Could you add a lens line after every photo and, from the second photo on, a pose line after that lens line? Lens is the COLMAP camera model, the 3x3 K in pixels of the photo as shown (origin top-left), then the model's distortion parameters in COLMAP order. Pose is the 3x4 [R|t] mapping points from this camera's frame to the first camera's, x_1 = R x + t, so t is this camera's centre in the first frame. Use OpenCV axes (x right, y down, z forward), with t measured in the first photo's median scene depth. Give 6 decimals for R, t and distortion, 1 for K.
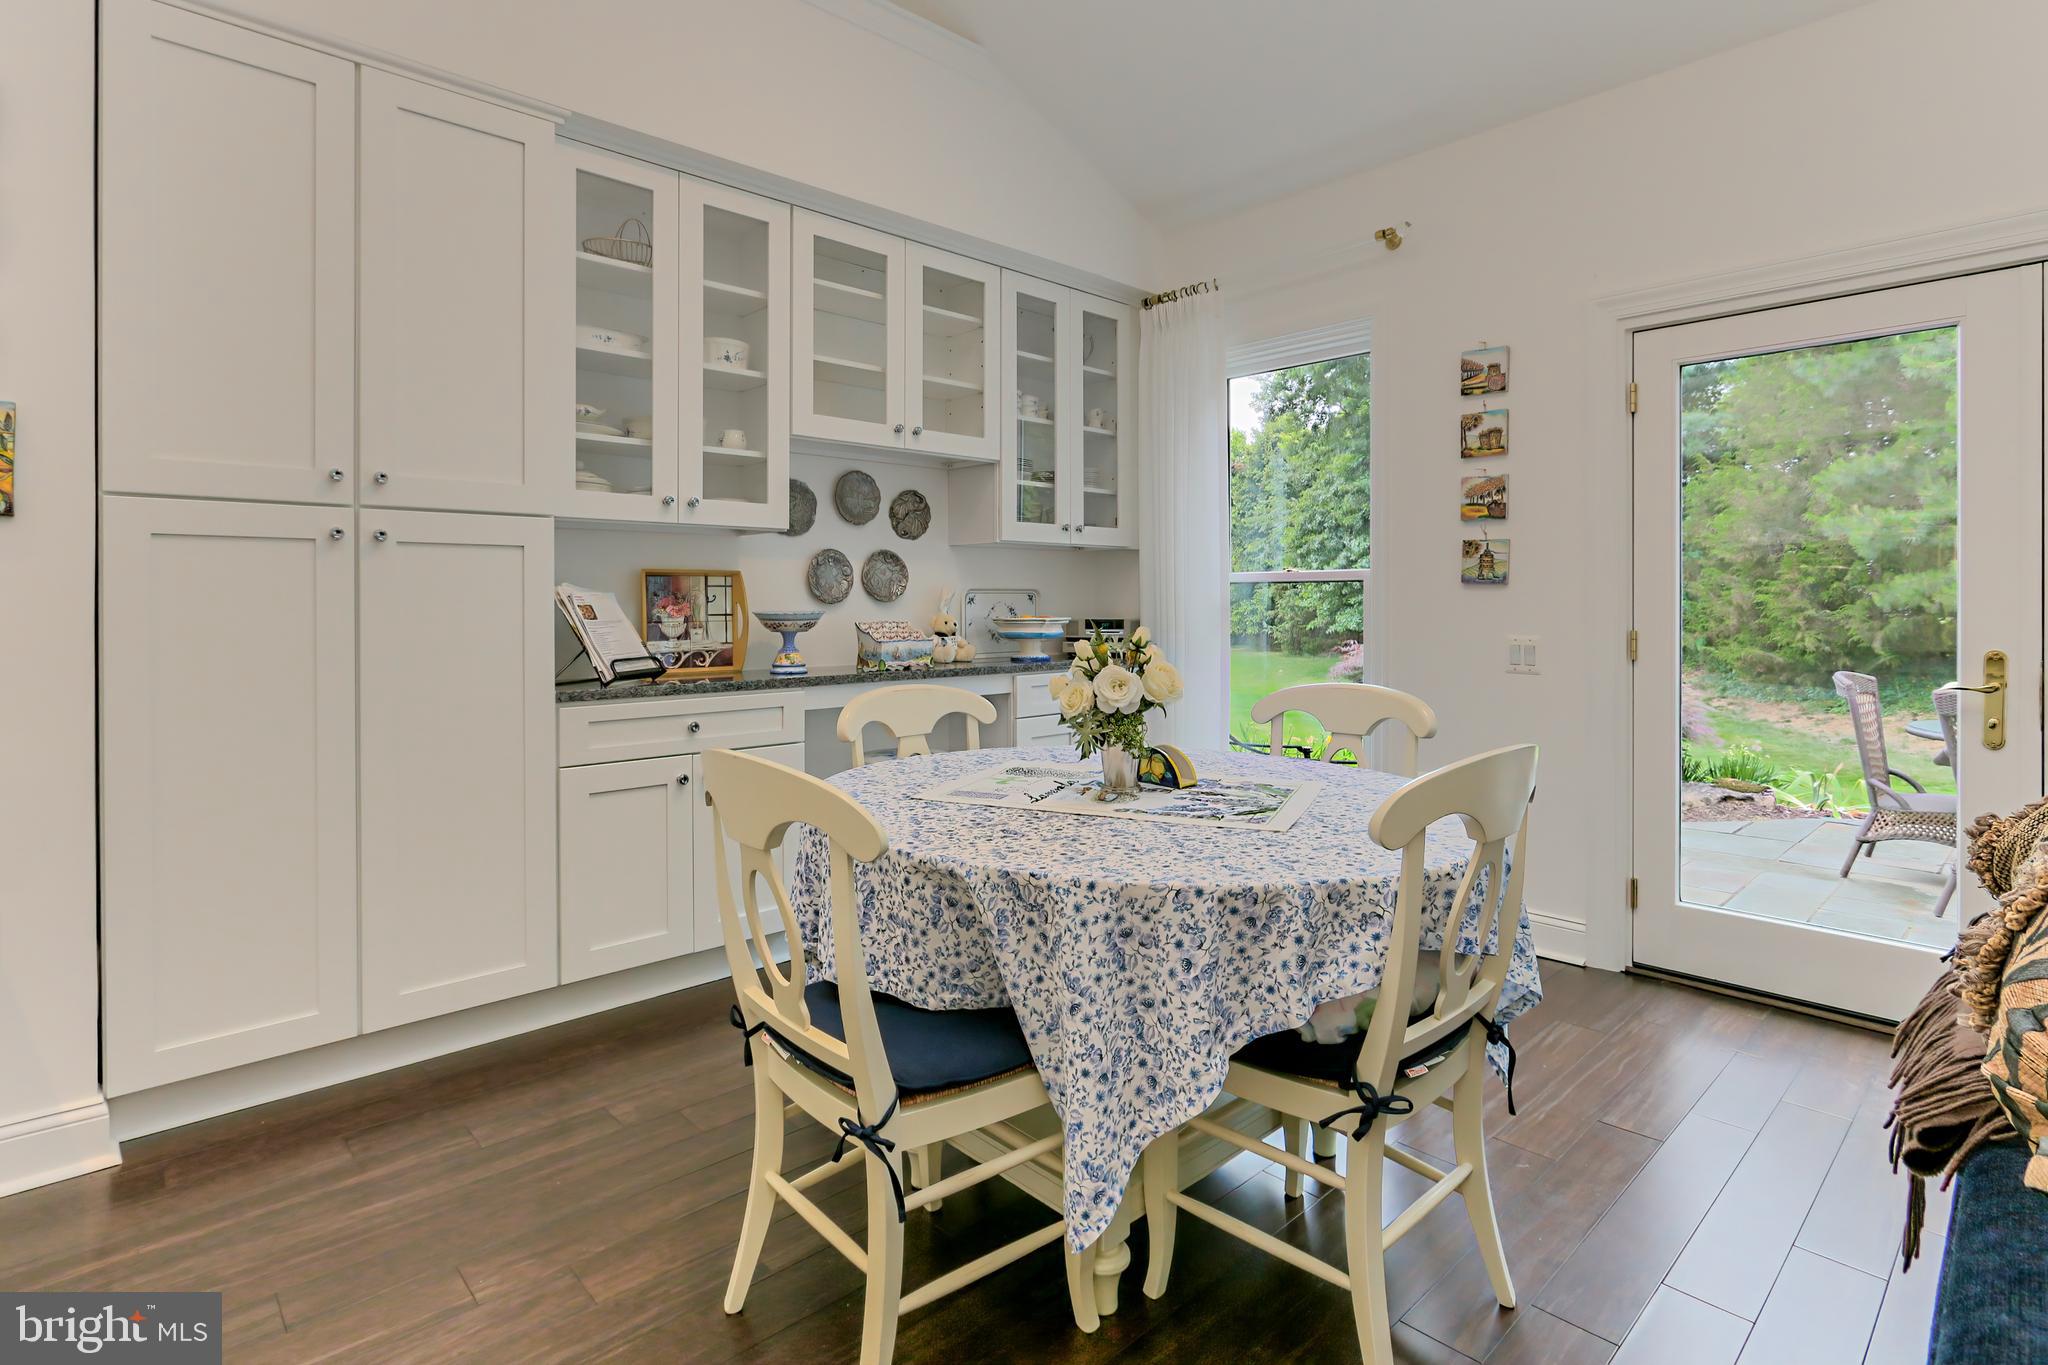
lens RADIAL K [[1016.6, 0, 1018.4], [0, 1016.6, 602.1], [0, 0, 1]] dist [-0.009757, 0.000619]
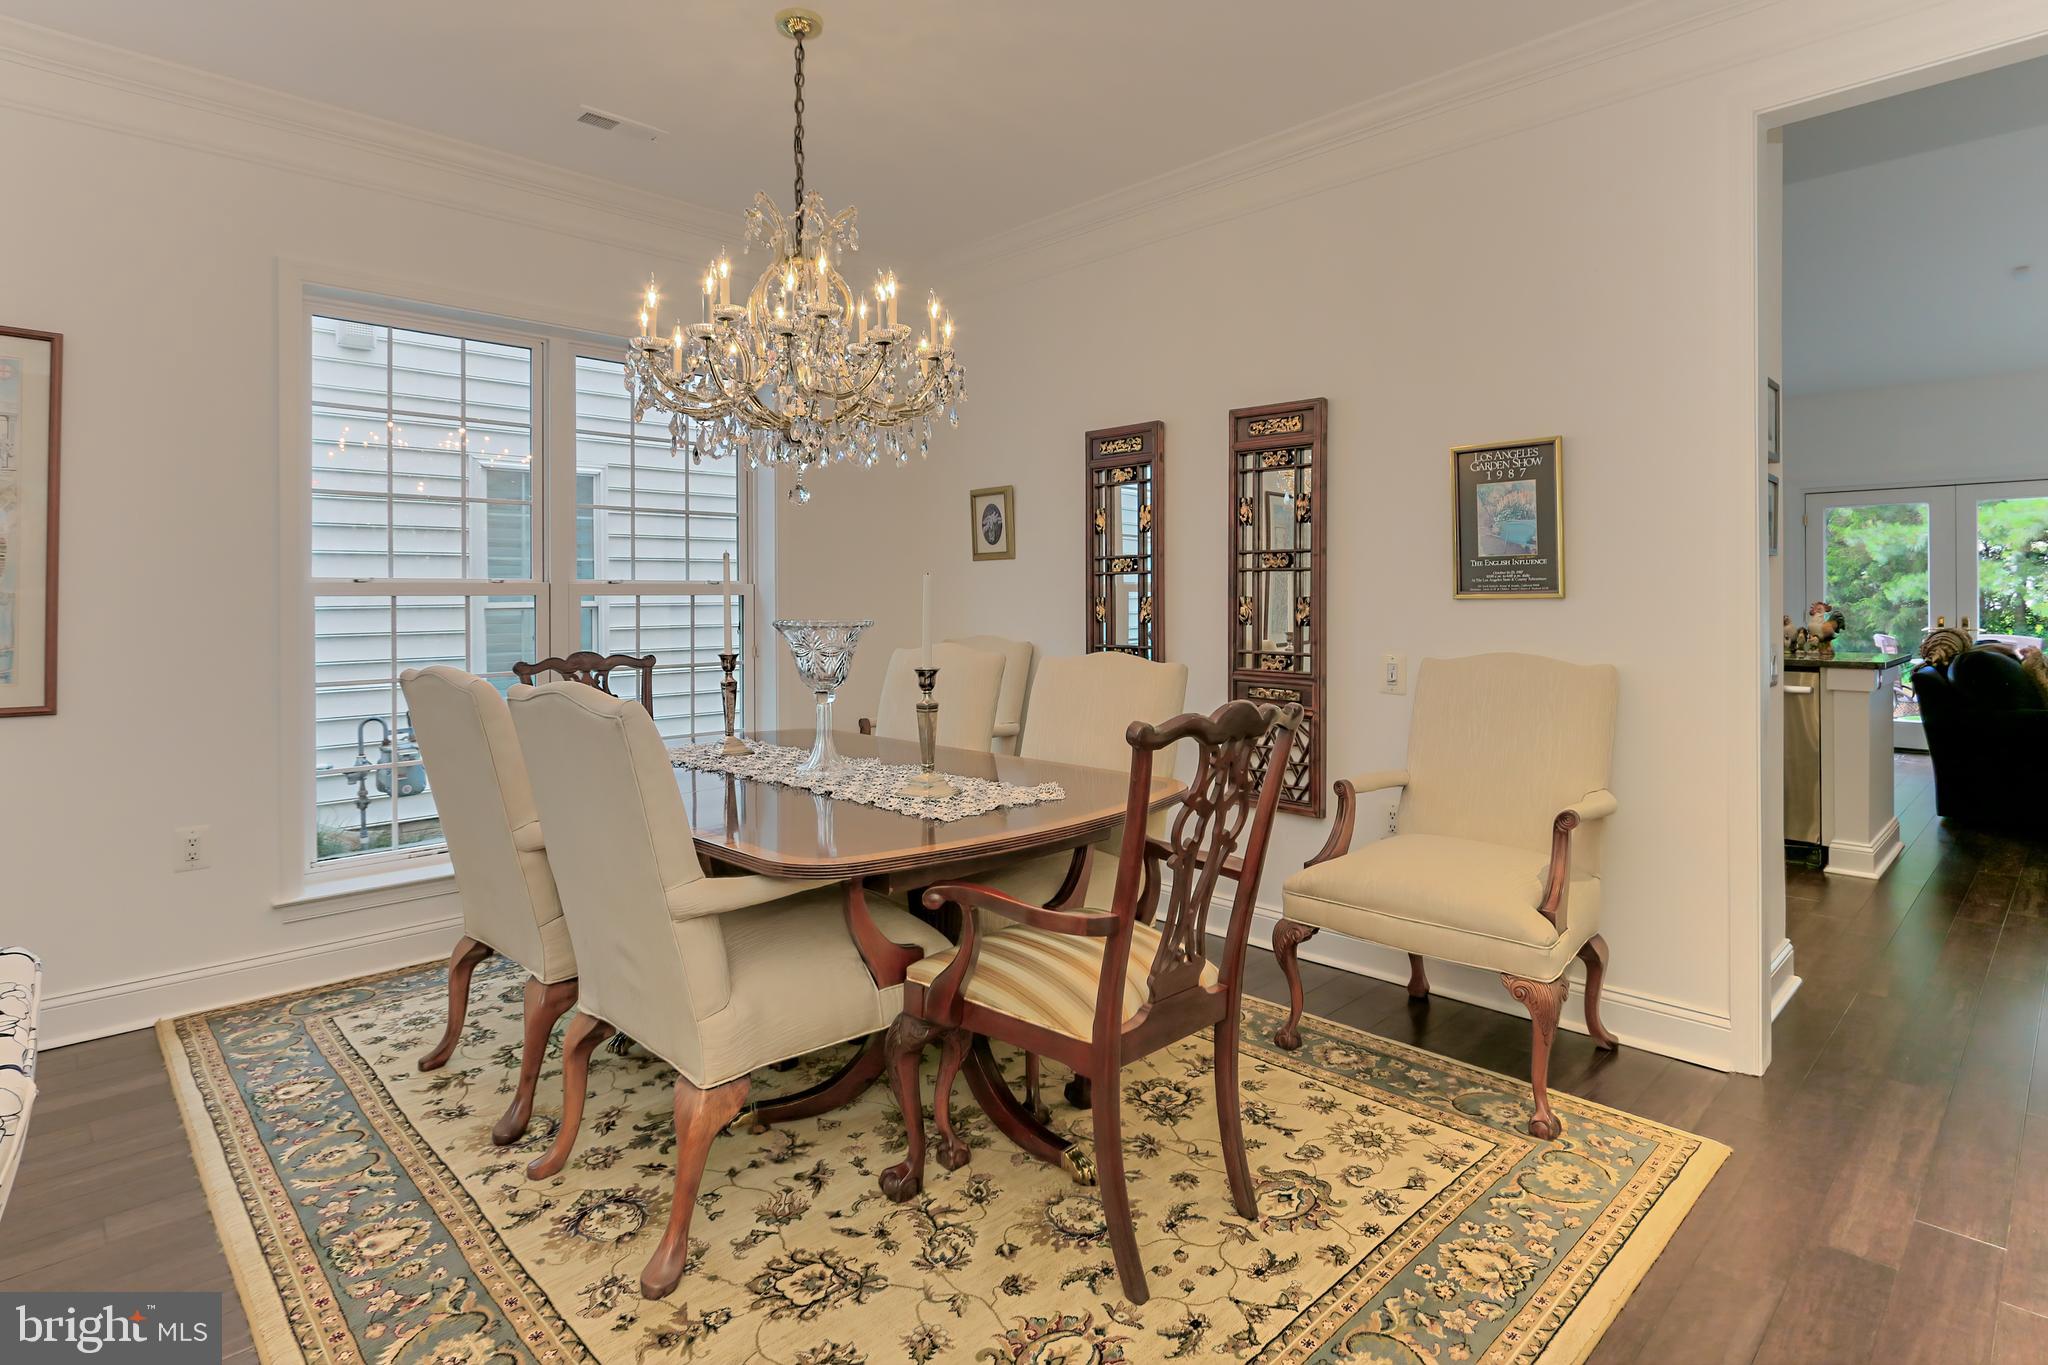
lens RADIAL K [[1046.0, 0, 1027.5], [0, 1046.0, 587.5], [0, 0, 1]] dist [-0.002393, 0.000327]
pose [[0.999814, -0.000996, 0.019252, -1.244044], [0.001131, 0.999975, -0.007038, -0.014017], [-0.019245, 0.007058, 0.999790, -1.420022]]
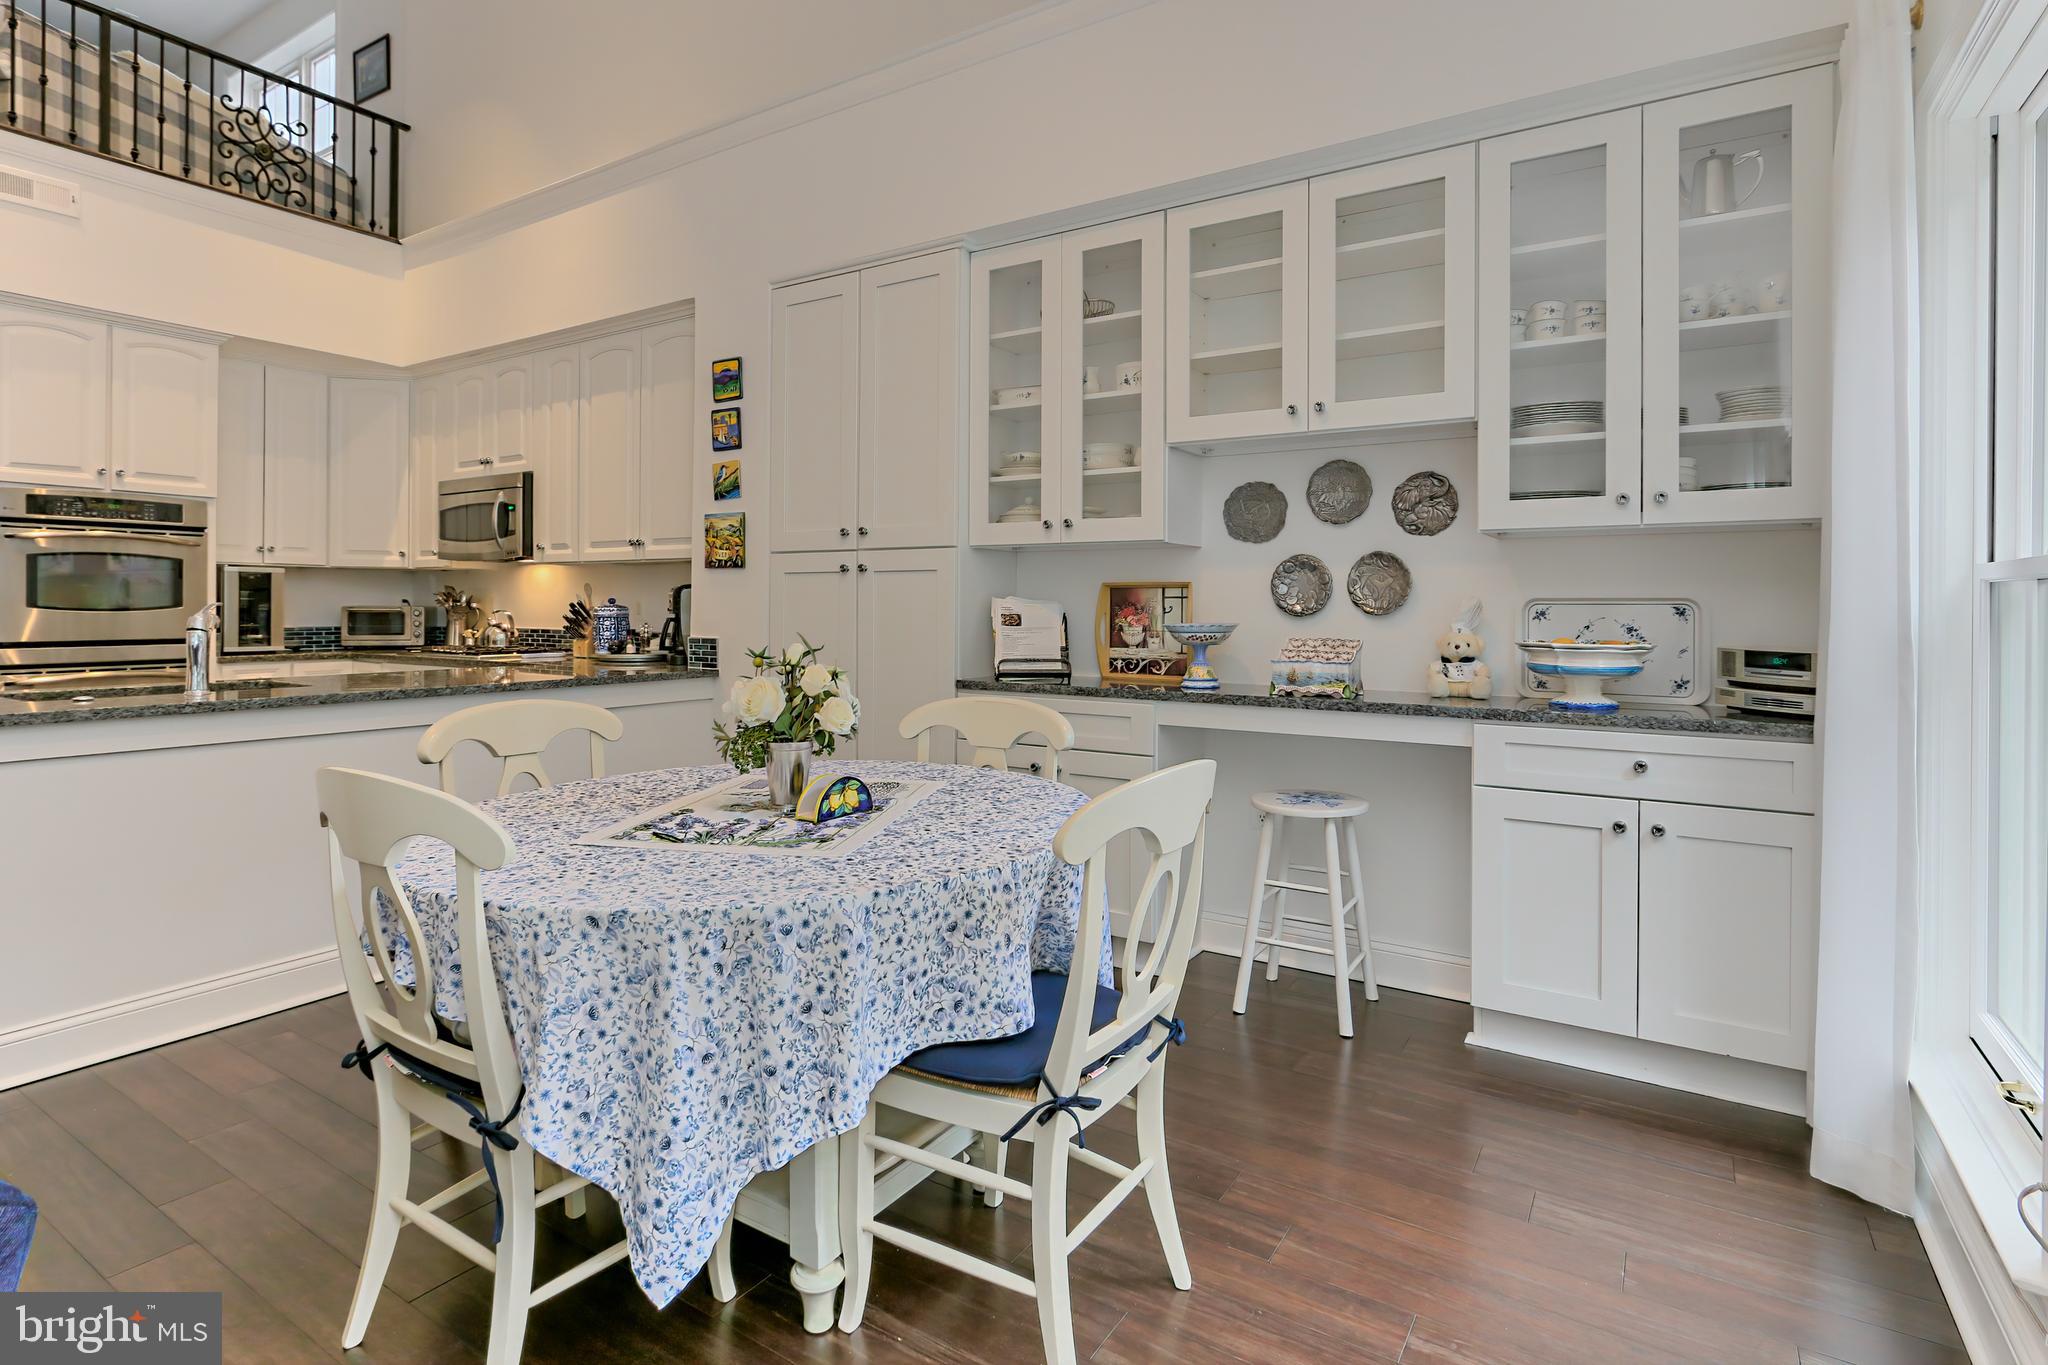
lens RADIAL K [[1032.3, 0, 1004.3], [0, 1032.3, 607.5], [0, 0, 1]] dist [-0.013373, 0.005062]
pose [[0.241866, 0.005593, -0.970293, 0.684998], [-0.004514, 0.999979, 0.004639, -0.009724], [0.970299, 0.003258, 0.241887, 0.587337]]
